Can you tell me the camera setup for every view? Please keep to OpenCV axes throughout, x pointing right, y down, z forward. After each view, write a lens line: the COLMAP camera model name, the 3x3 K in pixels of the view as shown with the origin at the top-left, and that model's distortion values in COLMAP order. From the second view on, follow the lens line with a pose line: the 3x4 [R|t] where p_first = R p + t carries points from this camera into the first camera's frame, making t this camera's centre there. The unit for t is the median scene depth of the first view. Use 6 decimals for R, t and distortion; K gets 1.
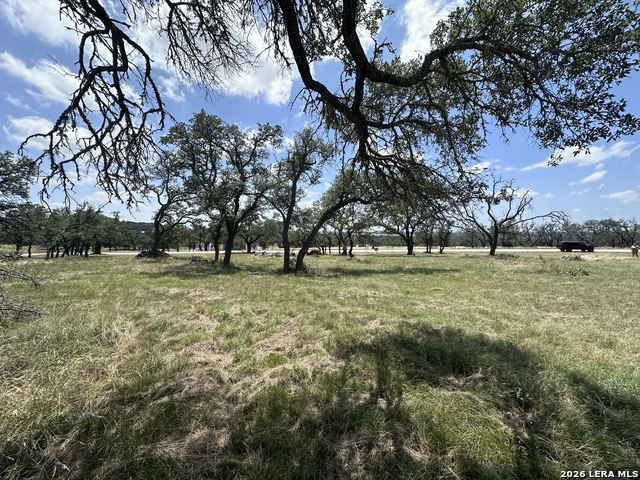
lens RADIAL K [[253.6, 0, 324.4], [0, 253.6, 239.0], [0, 0, 1]] dist [-0.002002, 0.001334]
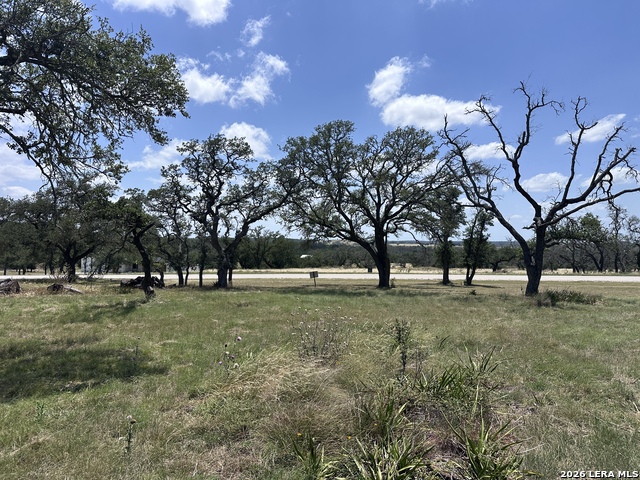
lens RADIAL K [[445.0, 0, 320.7], [0, 445.0, 238.7], [0, 0, 1]] dist [0.056128, -0.064522]
pose [[0.998718, 0.005752, -0.050283, 0.245729], [-0.007477, 0.999388, -0.034186, 0.003952], [0.050055, 0.034518, 0.998150, 0.191942]]
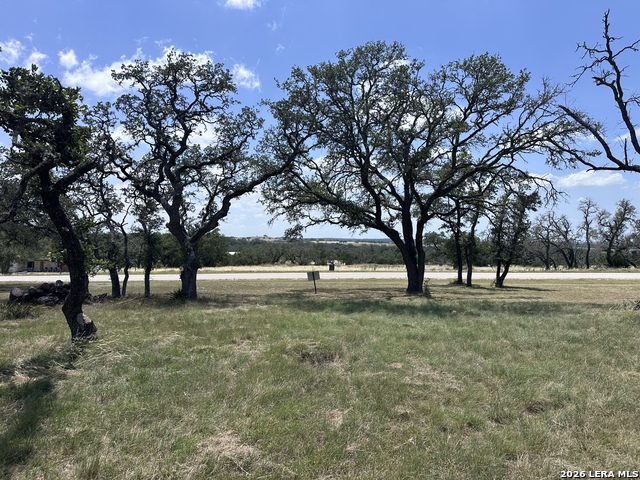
lens RADIAL K [[445.0, 0, 320.9], [0, 445.0, 240.7], [0, 0, 1]] dist [0.056128, -0.064522]
pose [[0.991272, 0.011587, 0.131325, 0.132511], [-0.008359, 0.999650, -0.025106, 0.010964], [-0.131570, 0.023789, 0.991021, 0.418761]]
